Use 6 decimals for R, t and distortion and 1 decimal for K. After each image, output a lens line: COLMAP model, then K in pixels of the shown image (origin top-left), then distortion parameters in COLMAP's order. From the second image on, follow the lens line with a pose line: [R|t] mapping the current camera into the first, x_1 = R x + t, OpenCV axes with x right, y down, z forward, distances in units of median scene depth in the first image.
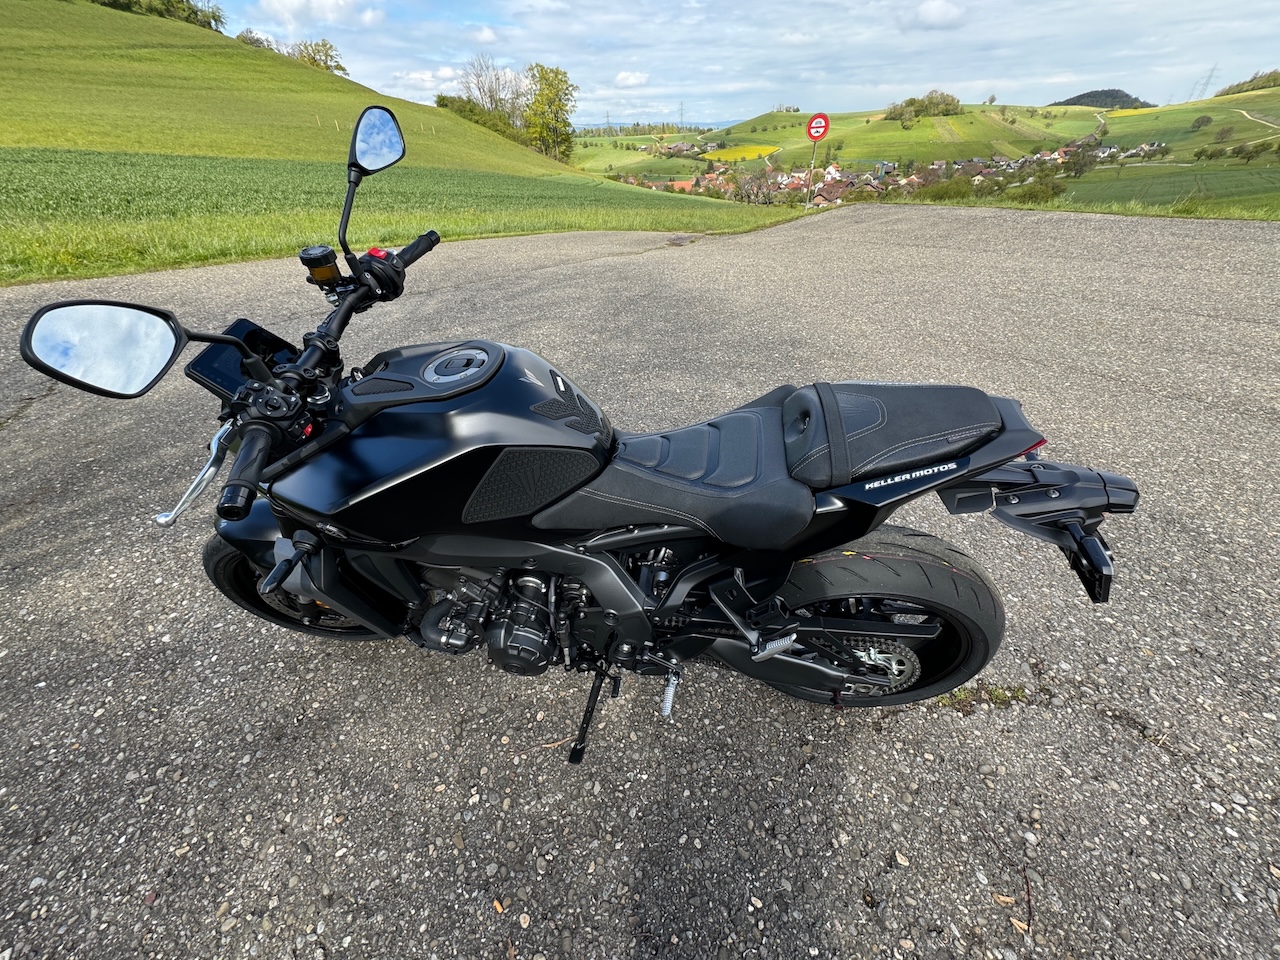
lens RADIAL K [[510.0, 0, 639.3], [0, 510.0, 482.6], [0, 0, 1]] dist [-0.014811, 0.002178]
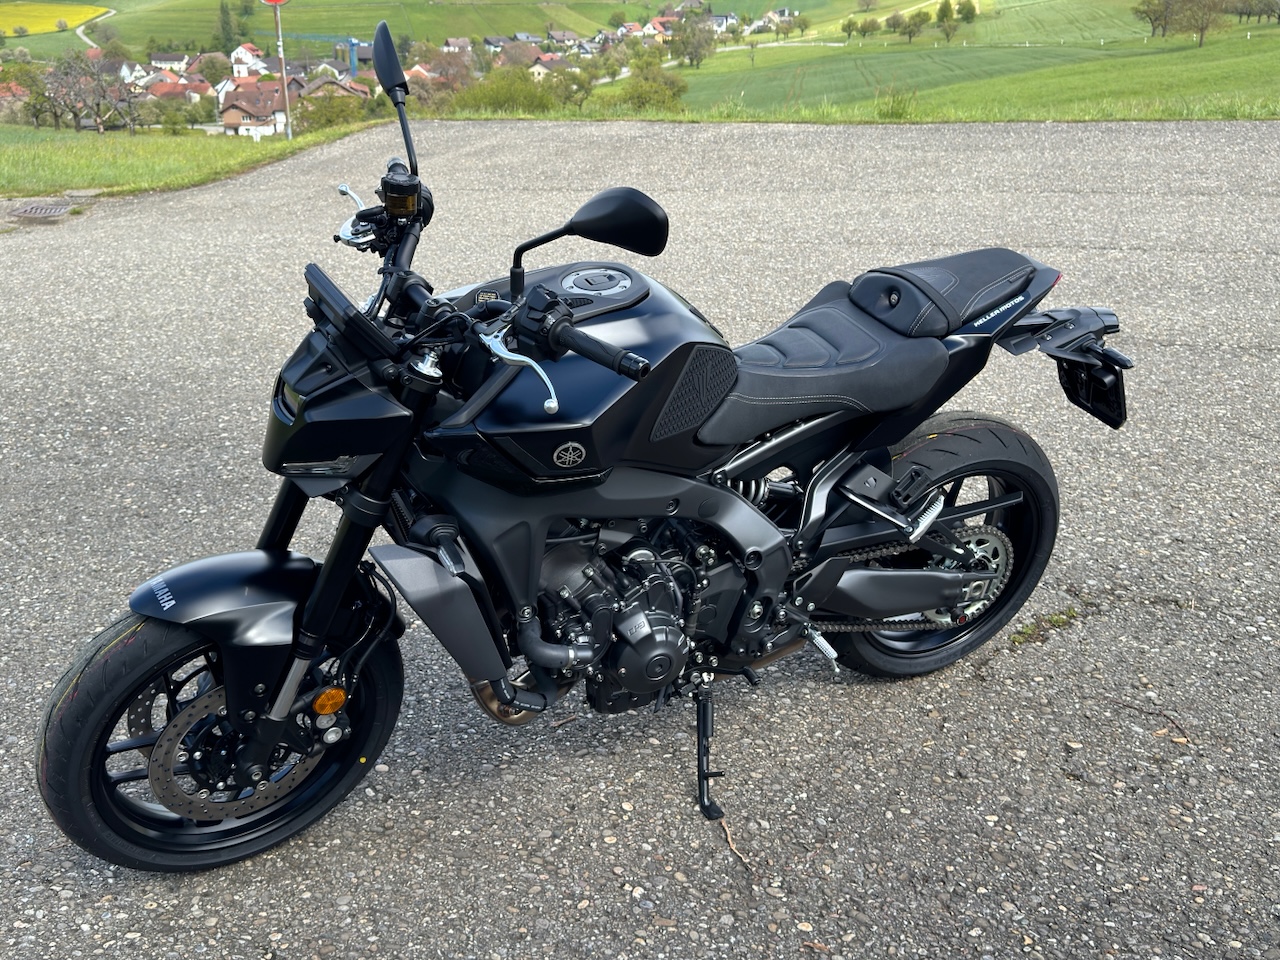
lens RADIAL K [[1309.0, 0, 639.8], [0, 1309.0, 477.8], [0, 0, 1]] dist [-0.000333, 0.000000]
pose [[0.820919, -0.172575, 0.544344, -1.015481], [0.297245, 0.943058, -0.149290, 0.300066], [-0.487584, 0.284358, 0.825471, -0.550851]]
